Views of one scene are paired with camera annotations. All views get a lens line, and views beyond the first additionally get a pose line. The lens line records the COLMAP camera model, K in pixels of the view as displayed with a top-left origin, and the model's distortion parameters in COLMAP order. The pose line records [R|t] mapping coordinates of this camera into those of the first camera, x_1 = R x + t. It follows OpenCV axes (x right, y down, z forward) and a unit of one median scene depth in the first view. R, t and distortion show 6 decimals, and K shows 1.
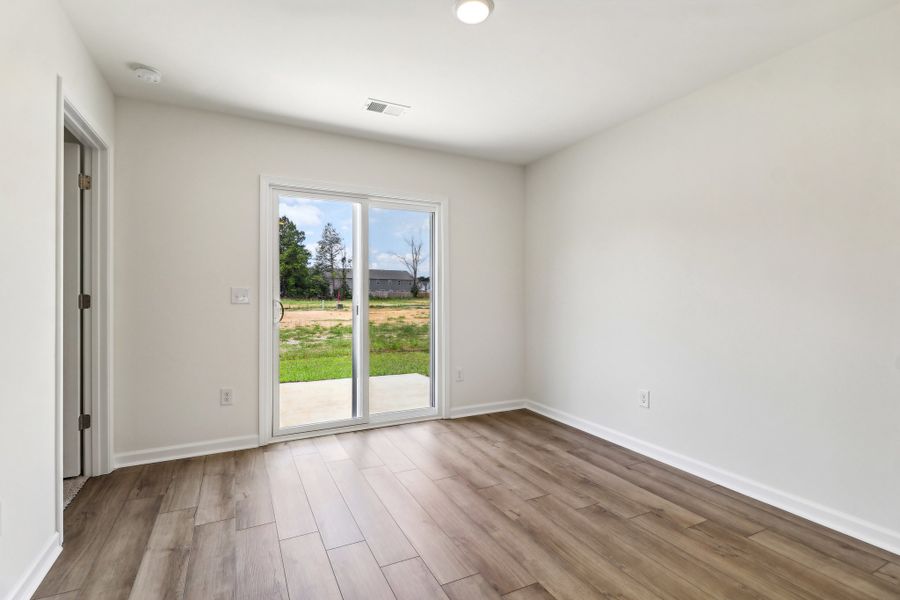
lens RADIAL K [[428.5, 0, 444.8], [0, 428.5, 296.9], [0, 0, 1]] dist [-0.002159, -0.000550]
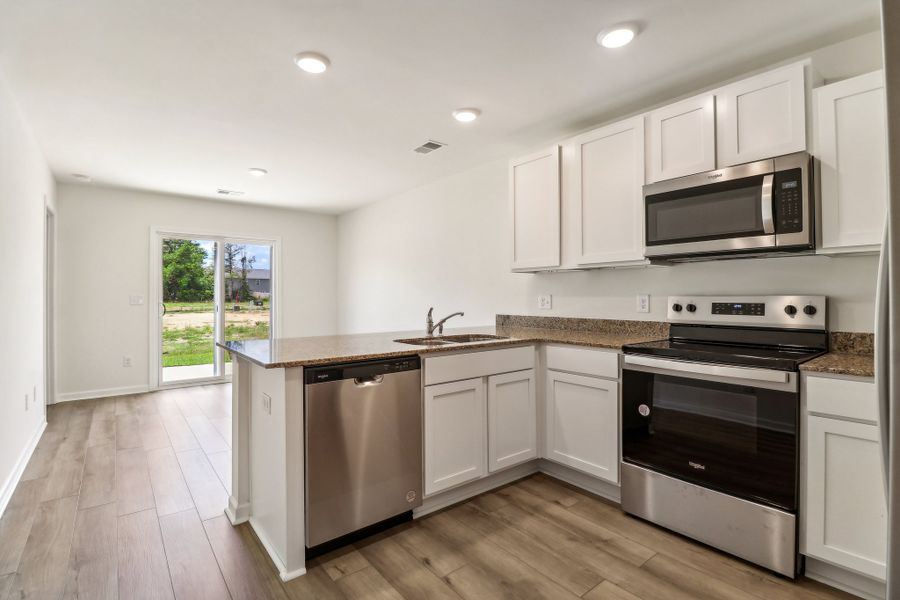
lens RADIAL K [[427.7, 0, 449.3], [0, 427.7, 292.9], [0, 0, 1]] dist [-0.000738, -0.018849]
pose [[0.977695, -0.003928, 0.209993, 0.119495], [0.006070, 0.999936, -0.009554, -0.002682], [-0.209942, 0.010615, 0.977656, -0.285307]]
